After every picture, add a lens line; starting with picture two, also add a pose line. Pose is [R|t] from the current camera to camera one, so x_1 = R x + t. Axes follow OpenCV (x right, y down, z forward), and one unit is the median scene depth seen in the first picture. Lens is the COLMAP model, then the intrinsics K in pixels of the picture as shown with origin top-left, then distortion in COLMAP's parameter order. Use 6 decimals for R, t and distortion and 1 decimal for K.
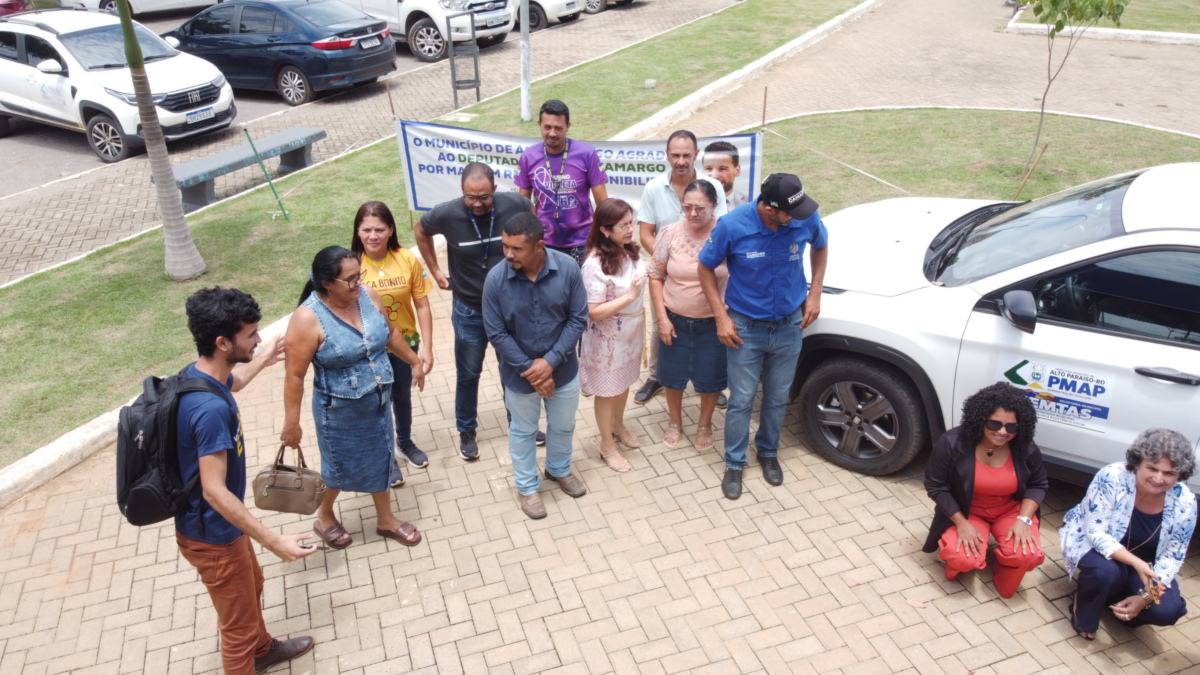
lens RADIAL K [[913.0, 0, 591.3], [0, 913.0, 331.6], [0, 0, 1]] dist [-0.006079, -0.000712]
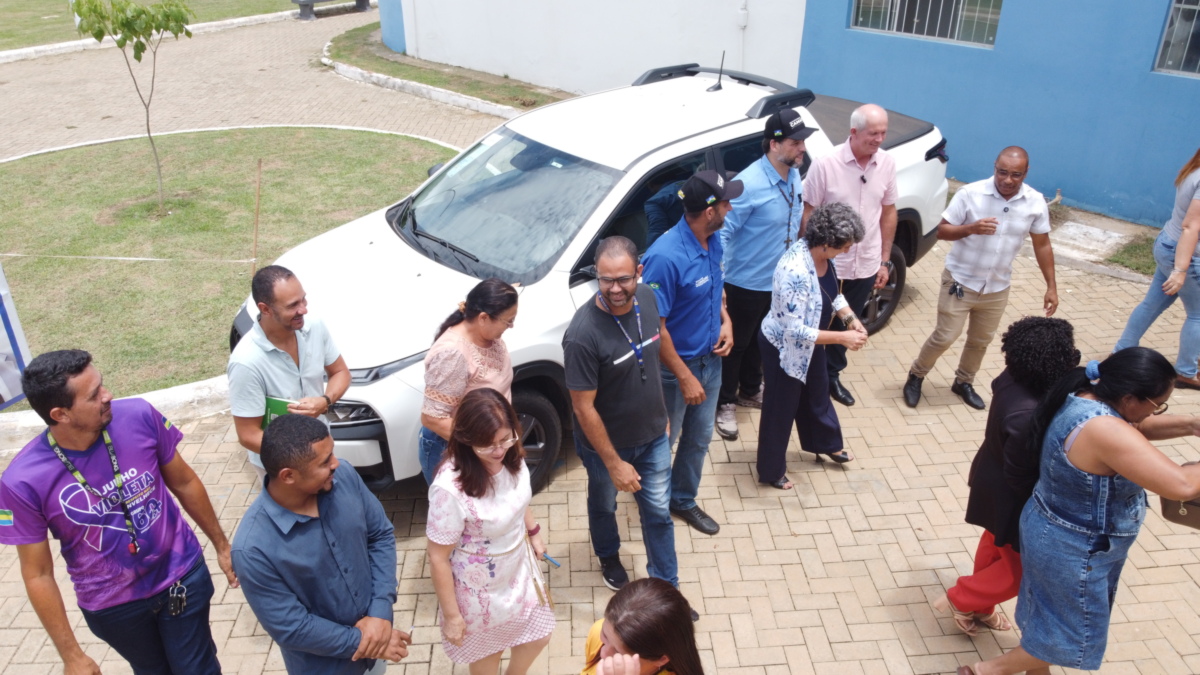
lens RADIAL K [[913.0, 0, 589.1], [0, 913.0, 338.5], [0, 0, 1]] dist [-0.006079, -0.000712]
pose [[0.282984, -0.446830, 0.848683, -0.278148], [0.454821, 0.841553, 0.291421, -0.154695], [-0.844427, 0.303532, 0.441373, 0.311285]]
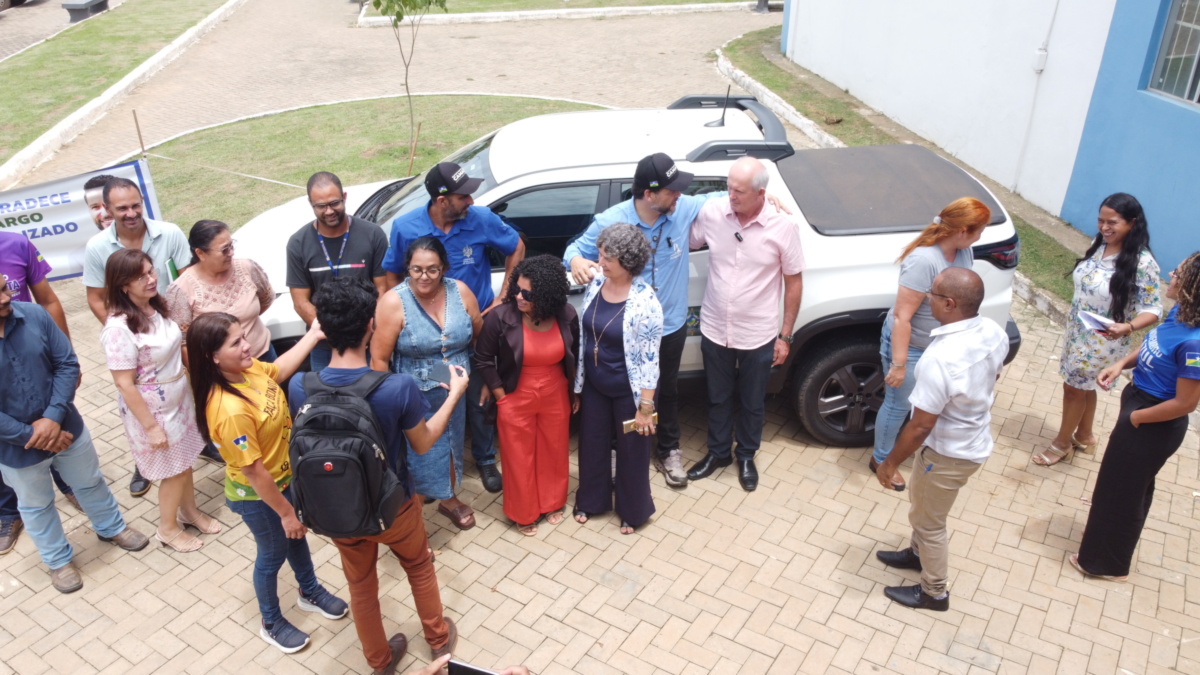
lens RADIAL K [[913.0, 0, 592.6], [0, 913.0, 333.6], [0, 0, 1]] dist [-0.006079, -0.000712]
pose [[0.794901, -0.279988, 0.538274, -0.001850], [0.281290, 0.956118, 0.081936, 0.007332], [-0.537595, 0.086280, 0.838778, -0.019345]]
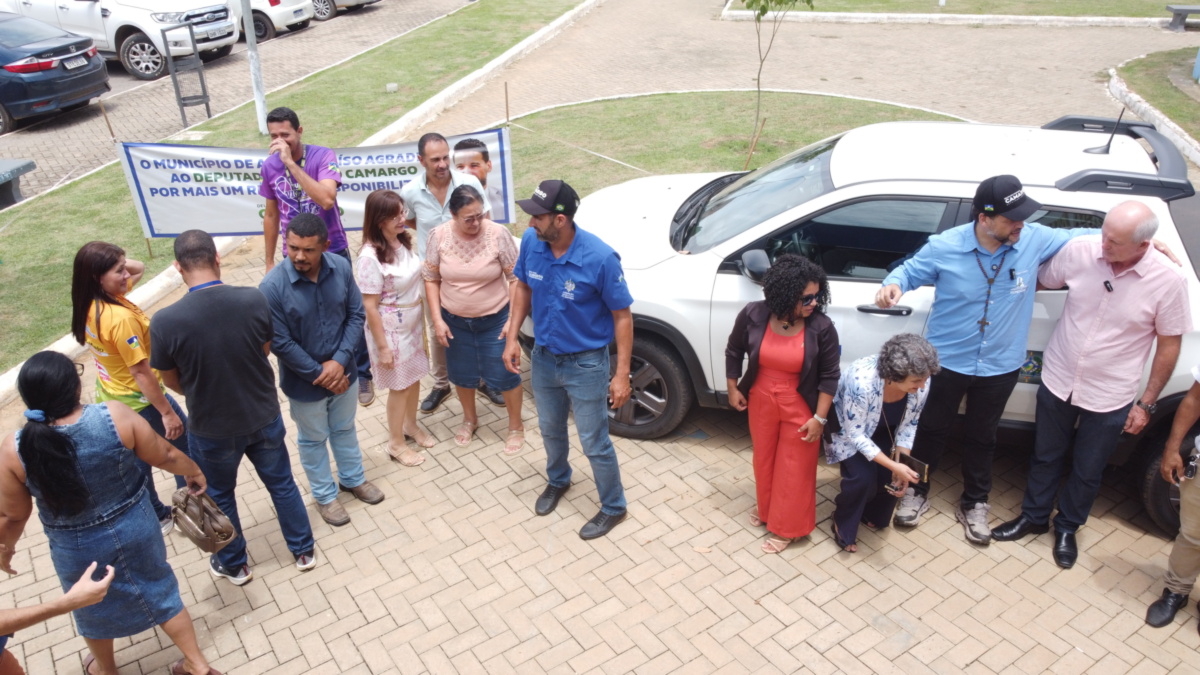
lens RADIAL K [[913.0, 0, 592.5], [0, 913.0, 333.1], [0, 0, 1]] dist [-0.006079, -0.000712]
pose [[0.962097, -0.127293, 0.241175, 0.002461], [0.127402, 0.991735, 0.015209, 0.006911], [-0.241118, 0.016094, 0.970362, -0.009659]]
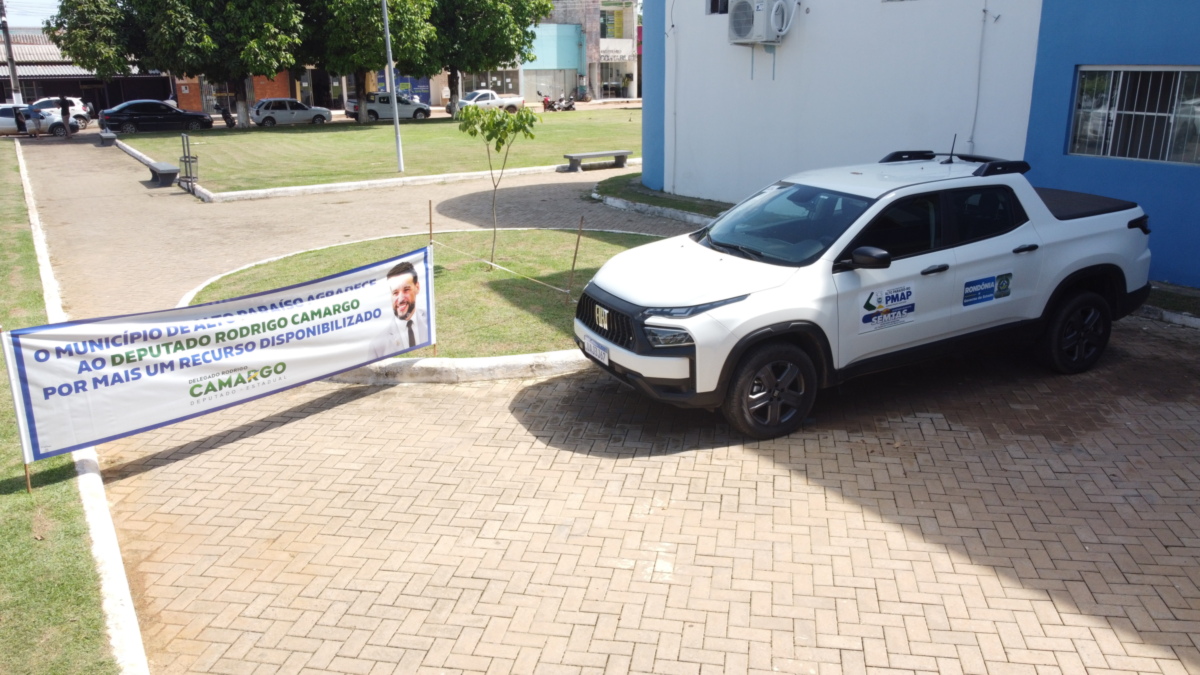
lens RADIAL K [[913.0, 0, 592.0], [0, 913.0, 345.2], [0, 0, 1]] dist [-0.006079, -0.000712]
pose [[0.492344, -0.249294, 0.833936, -0.559237], [0.410906, 0.911191, 0.029795, -0.067912], [-0.767303, 0.328000, 0.551056, 0.313054]]
